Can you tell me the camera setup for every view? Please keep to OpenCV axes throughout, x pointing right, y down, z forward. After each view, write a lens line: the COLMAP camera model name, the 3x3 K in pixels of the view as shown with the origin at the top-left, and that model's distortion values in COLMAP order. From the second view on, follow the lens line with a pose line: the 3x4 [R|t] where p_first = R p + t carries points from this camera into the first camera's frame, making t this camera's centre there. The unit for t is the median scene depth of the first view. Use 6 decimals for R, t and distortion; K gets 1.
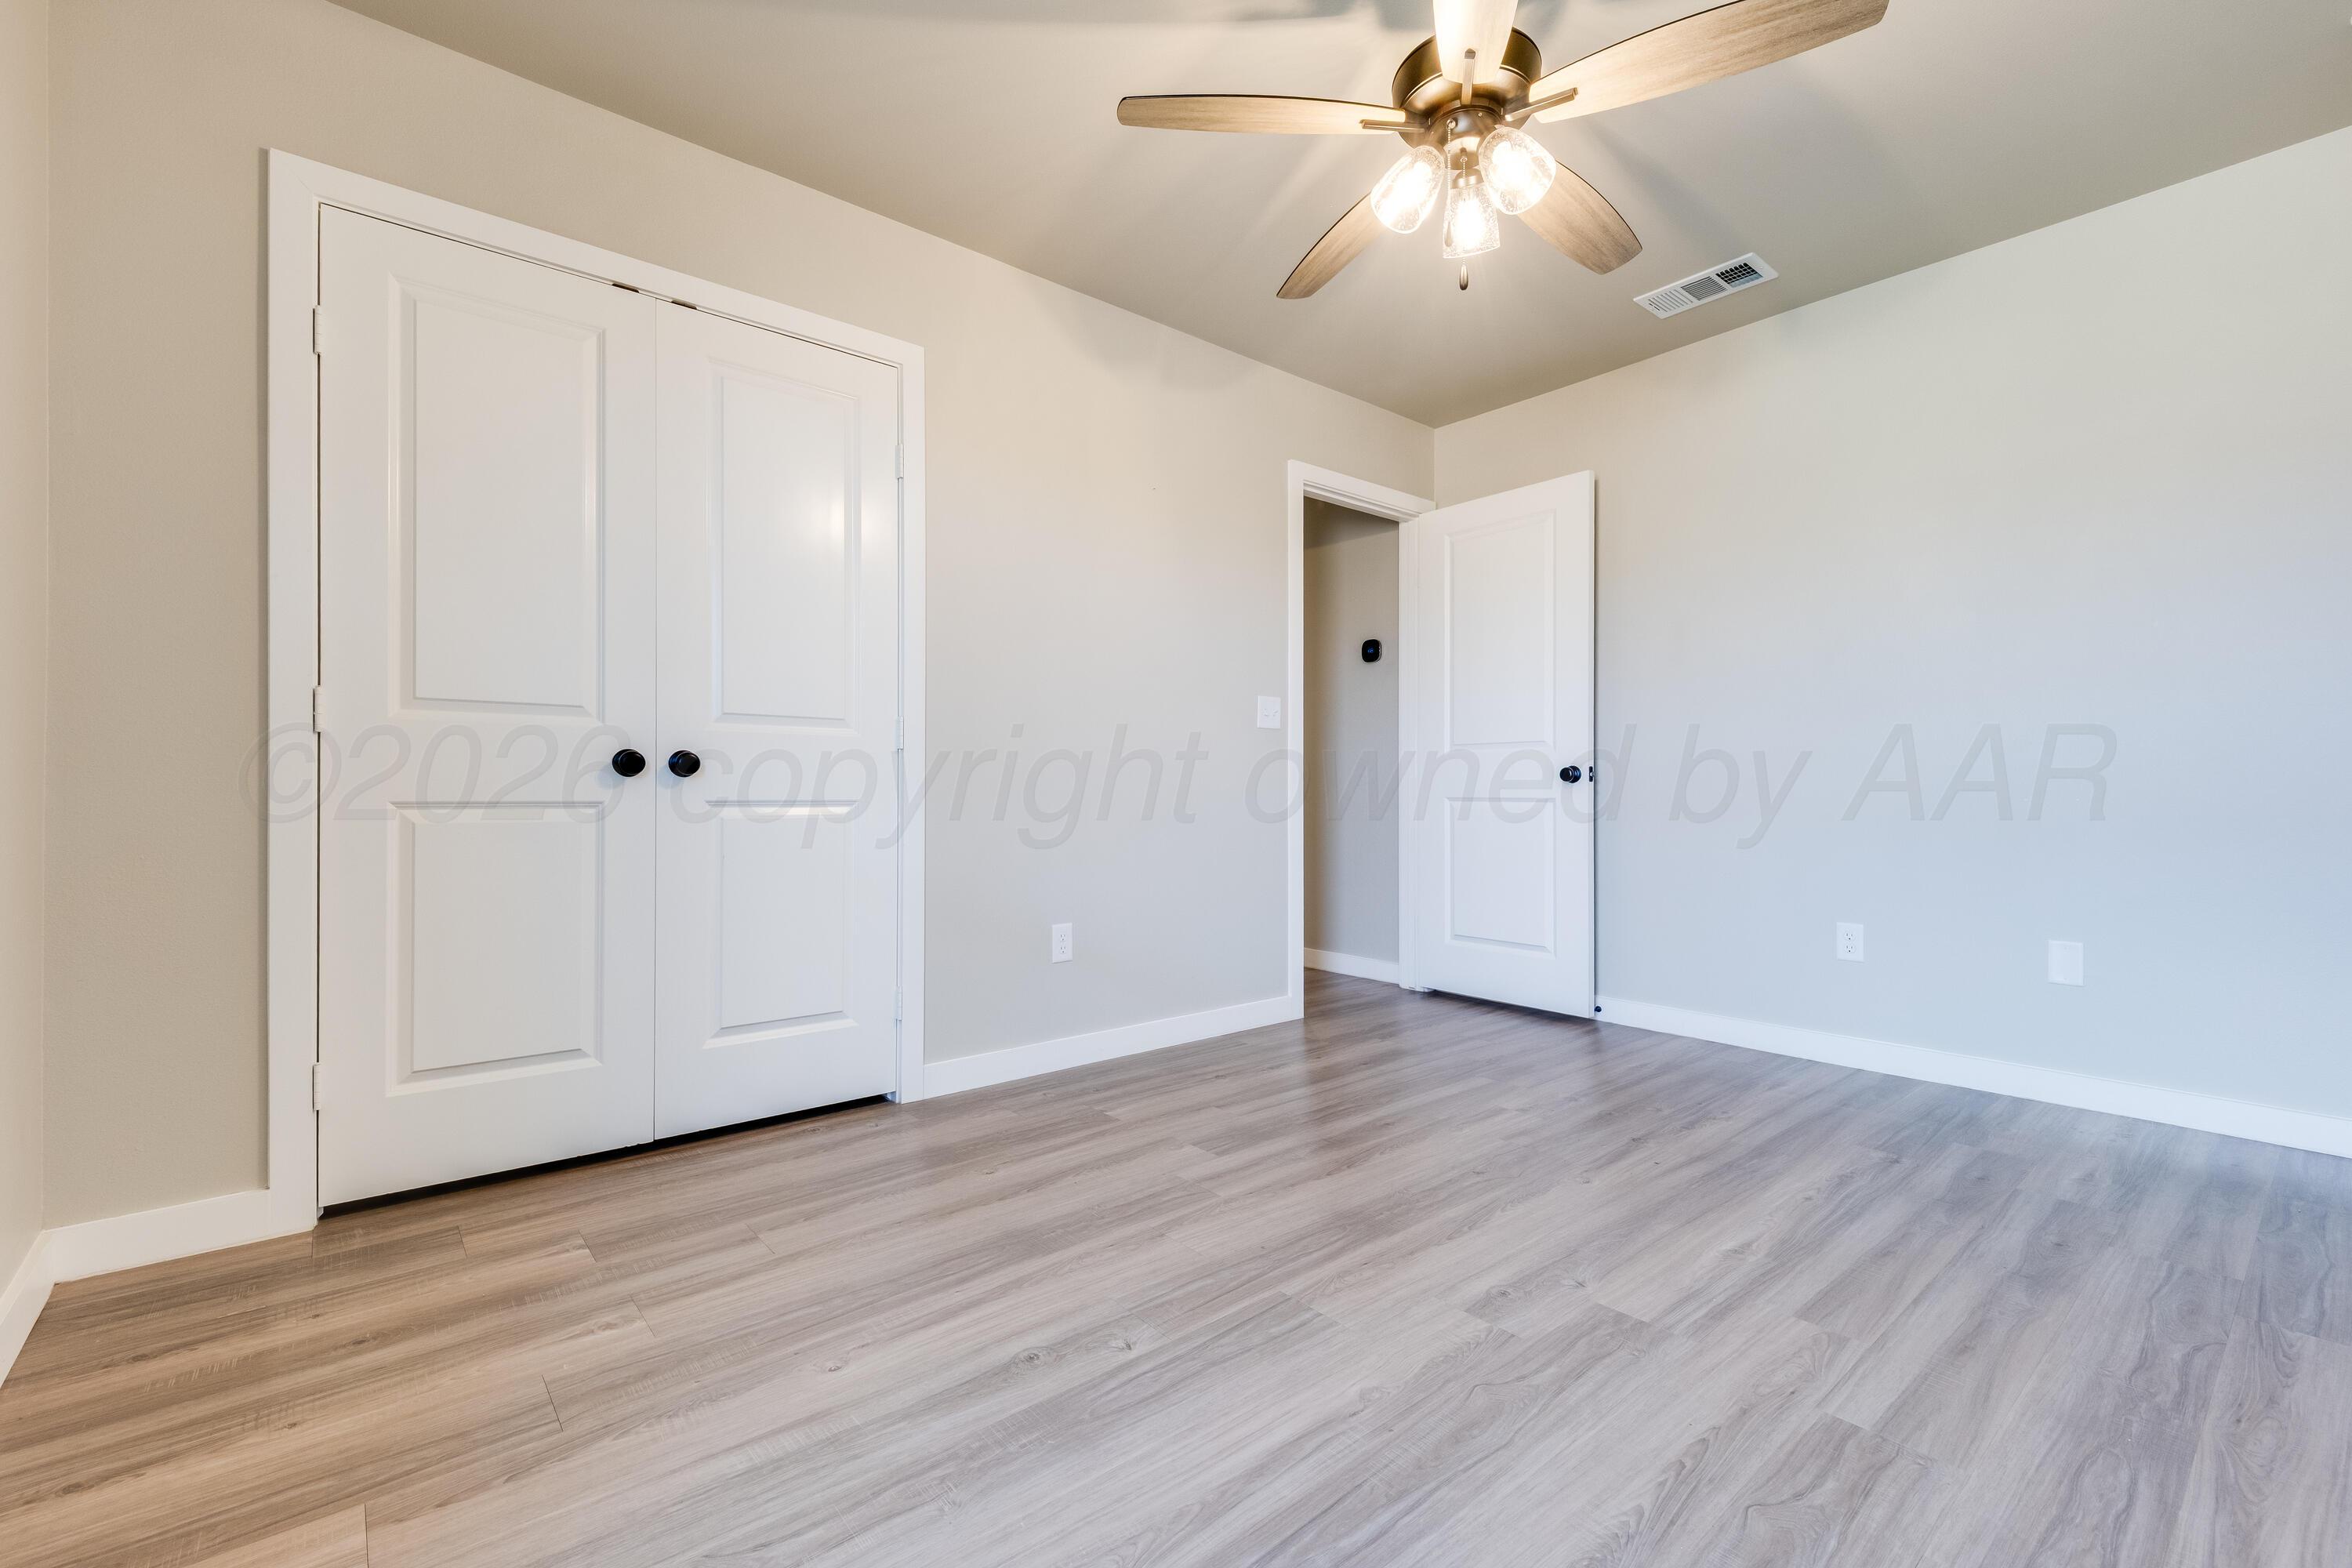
lens RADIAL K [[986.9, 0, 1175.7], [0, 986.9, 774.4], [0, 0, 1]] dist [0.021746, -0.008338]
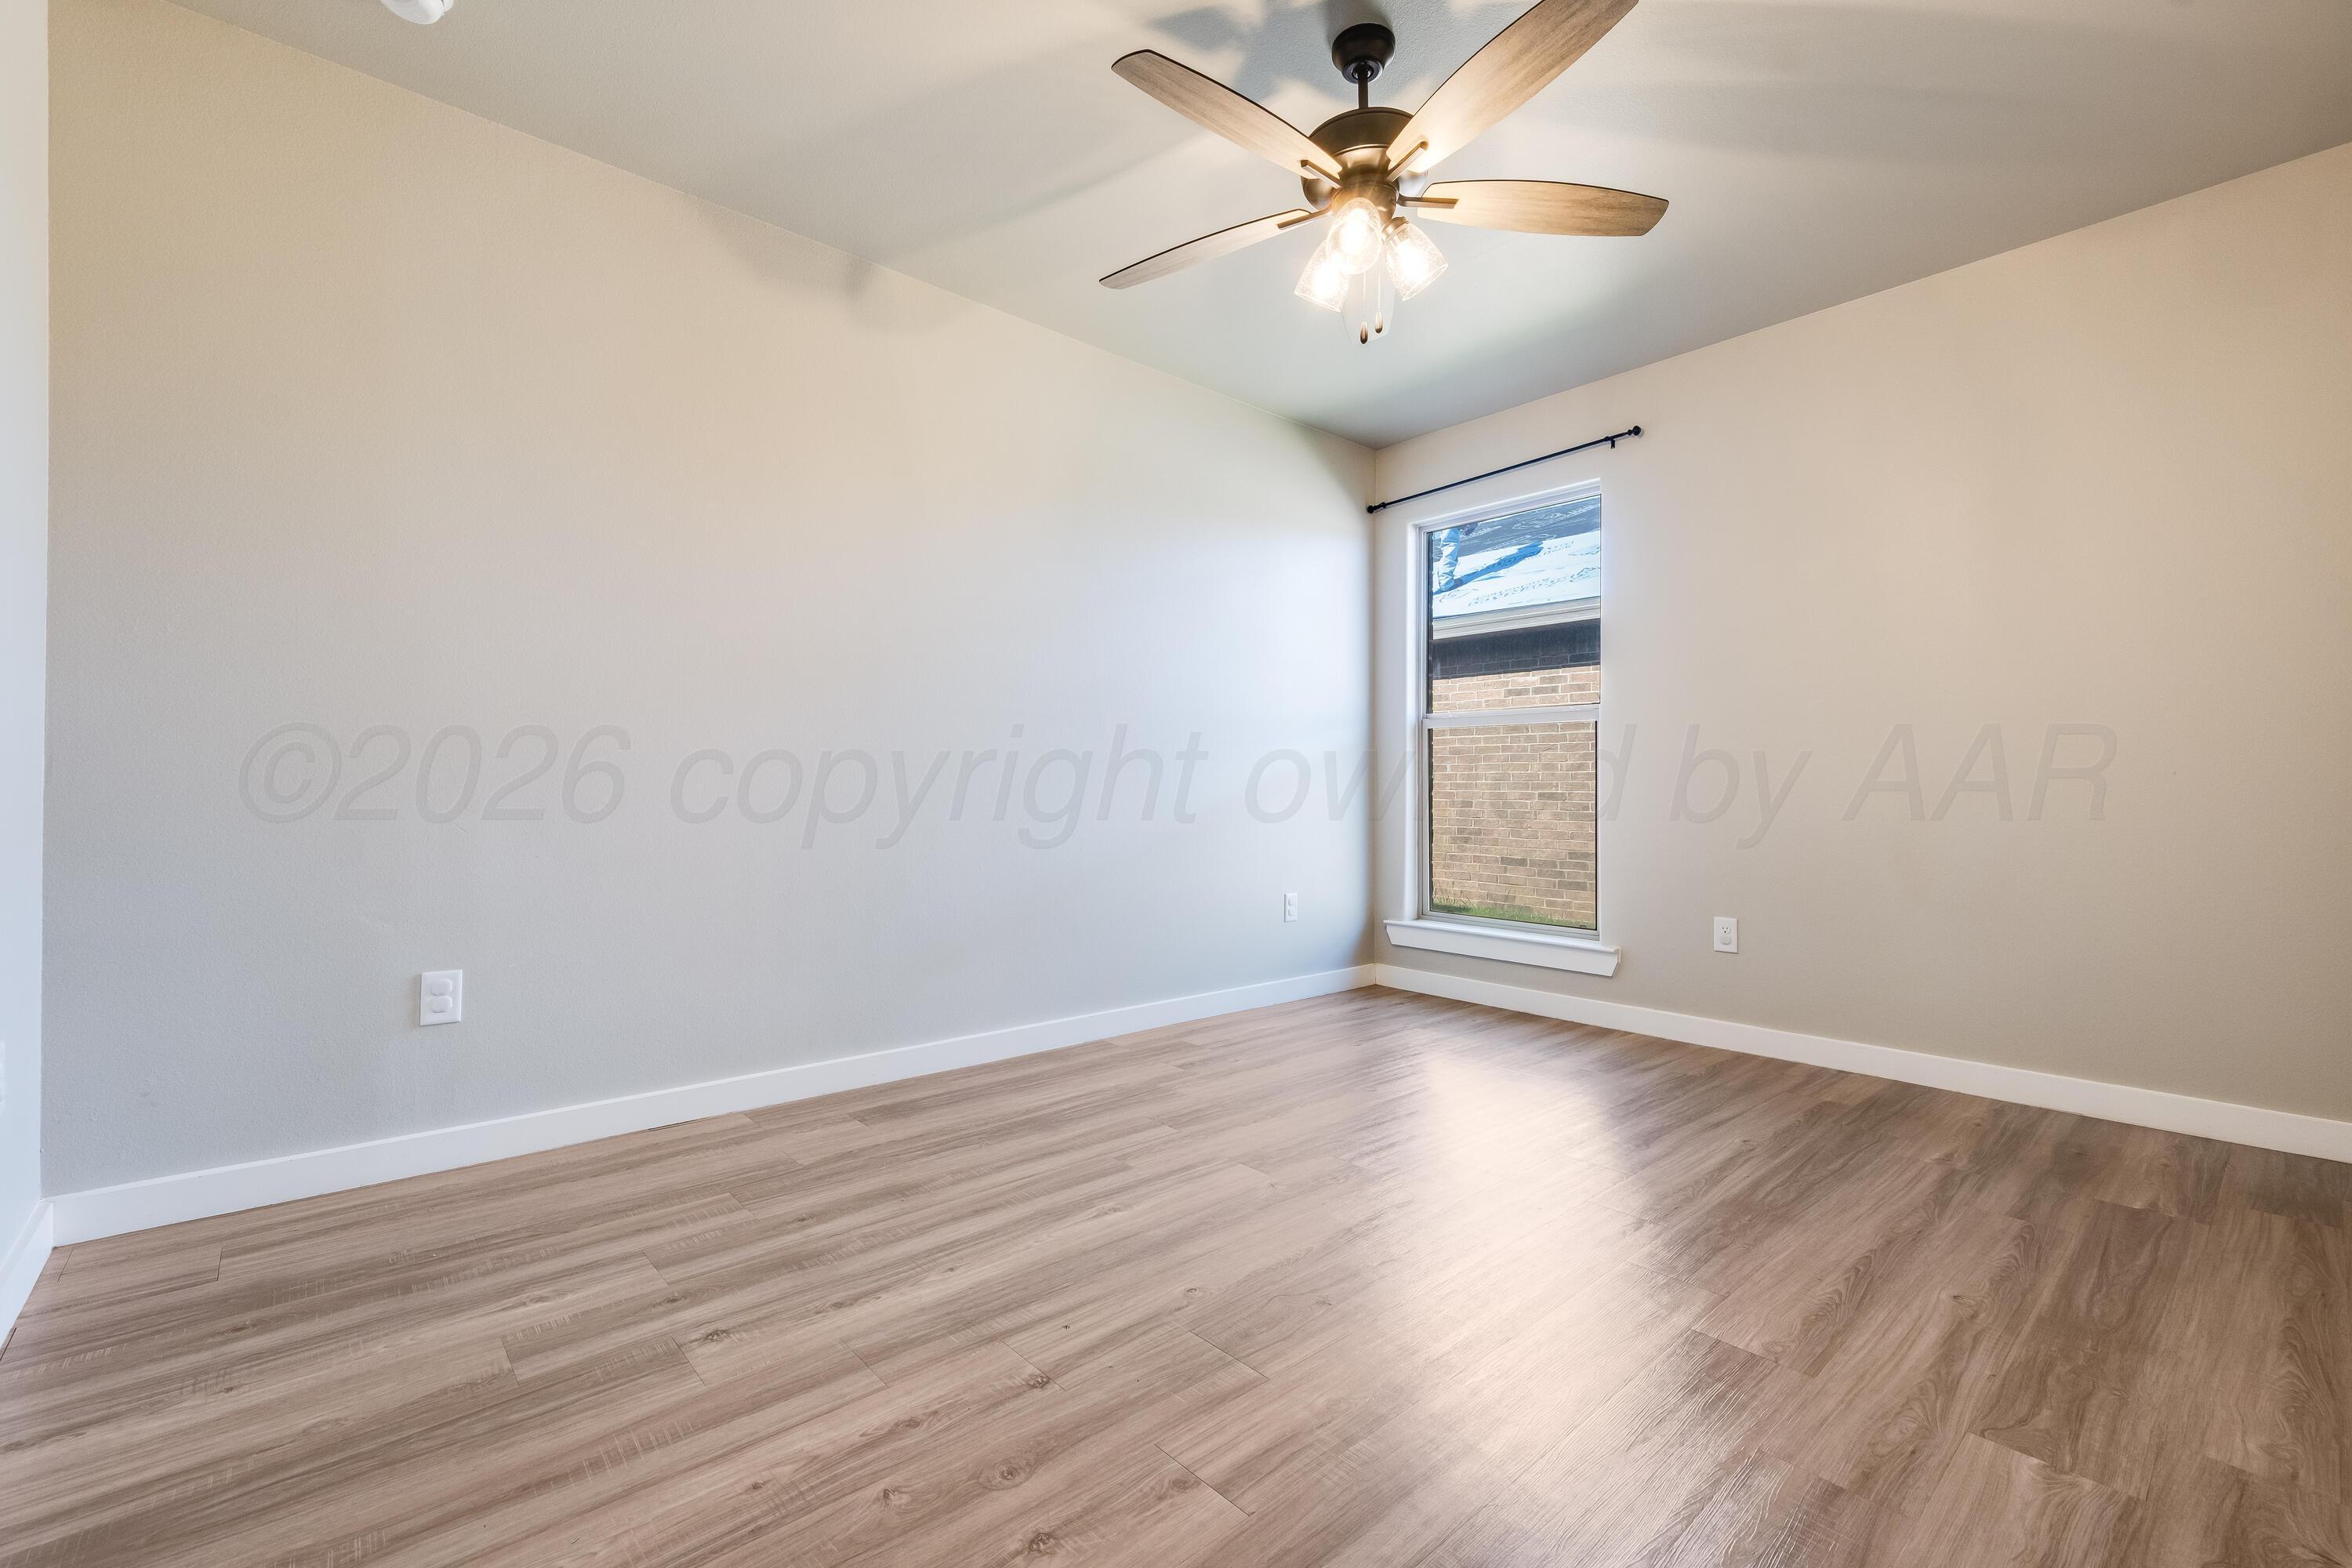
lens RADIAL K [[986.9, 0, 1175.7], [0, 986.9, 774.4], [0, 0, 1]] dist [0.021746, -0.008338]
pose [[-0.999616, -0.007348, -0.026702, 0.514736], [-0.006589, 0.999574, -0.028417, 0.025936], [0.026899, -0.028230, -0.999239, 2.058959]]
